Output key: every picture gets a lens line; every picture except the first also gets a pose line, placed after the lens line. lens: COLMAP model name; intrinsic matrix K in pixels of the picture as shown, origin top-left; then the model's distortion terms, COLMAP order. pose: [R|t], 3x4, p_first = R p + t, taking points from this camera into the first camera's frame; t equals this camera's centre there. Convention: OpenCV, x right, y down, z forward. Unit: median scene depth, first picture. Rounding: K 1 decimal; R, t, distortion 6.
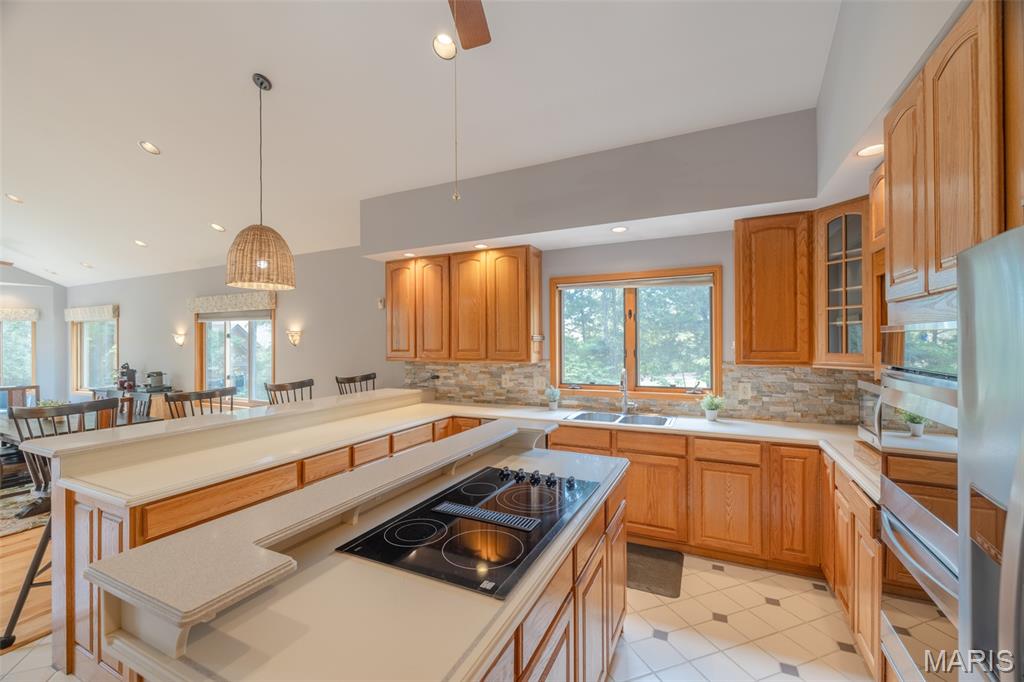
lens RADIAL K [[426.4, 0, 510.9], [0, 426.4, 342.2], [0, 0, 1]] dist [-0.000741, 0.000165]
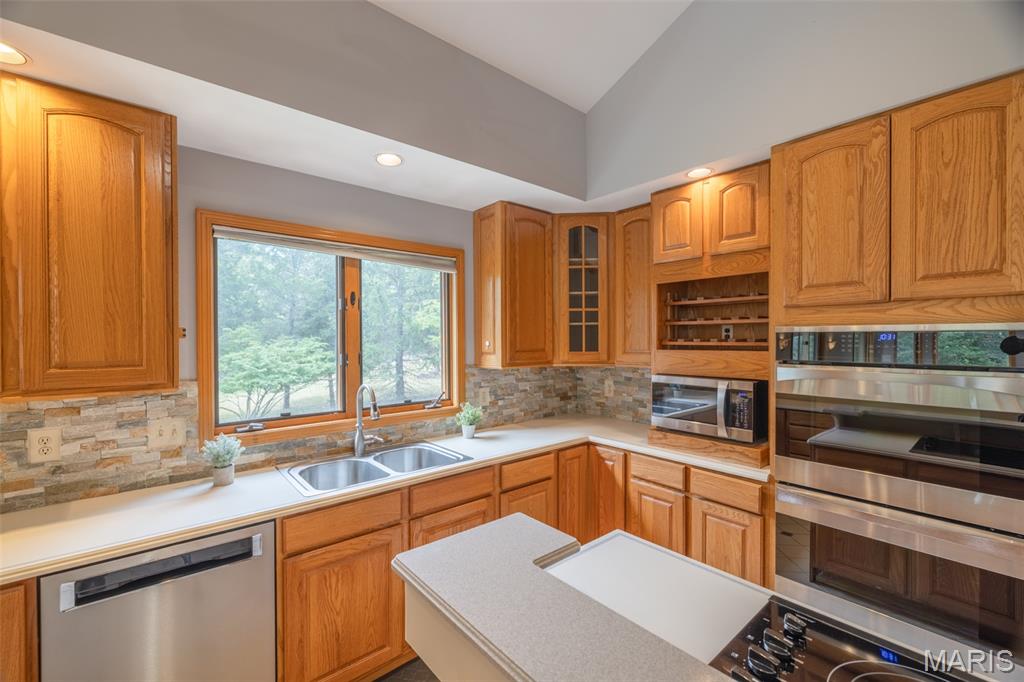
lens RADIAL K [[426.4, 0, 505.6], [0, 426.4, 343.8], [0, 0, 1]] dist [-0.000741, 0.000165]
pose [[0.413039, -0.006344, 0.910691, -0.205924], [0.001189, 0.999979, 0.006427, -0.001088], [-0.910713, -0.001571, 0.413037, 0.511332]]
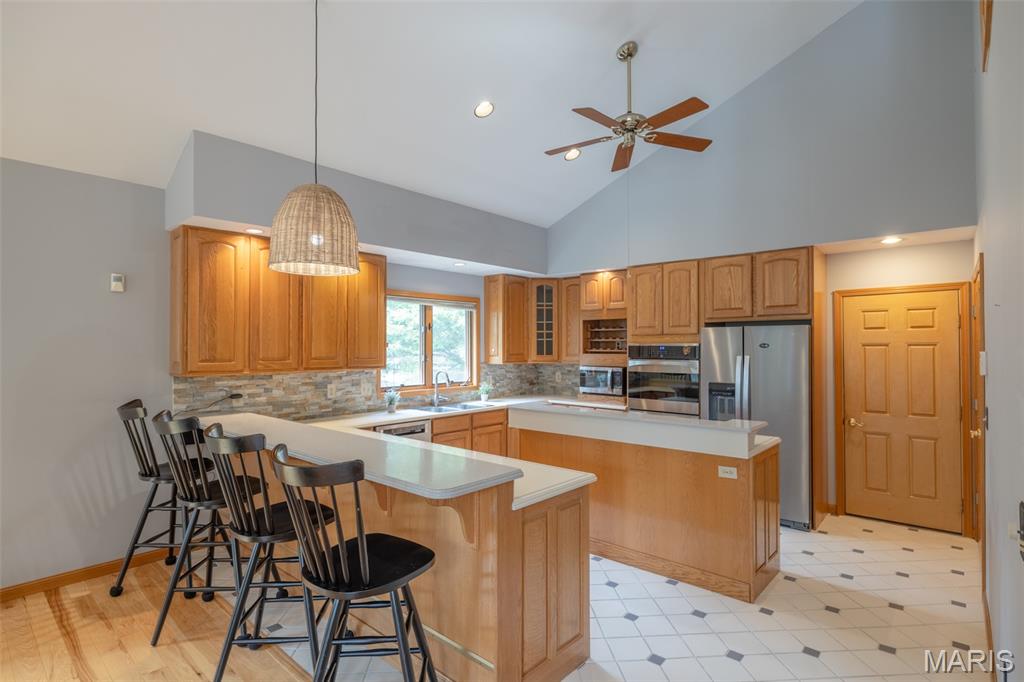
lens RADIAL K [[503.8, 0, 505.0], [0, 503.8, 342.4], [0, 0, 1]] dist [-0.005207, -0.000264]
pose [[0.281632, 0.013969, 0.959421, -1.038690], [-0.002894, 0.999902, -0.013709, -0.000064], [-0.959518, 0.001084, 0.281645, 0.366740]]
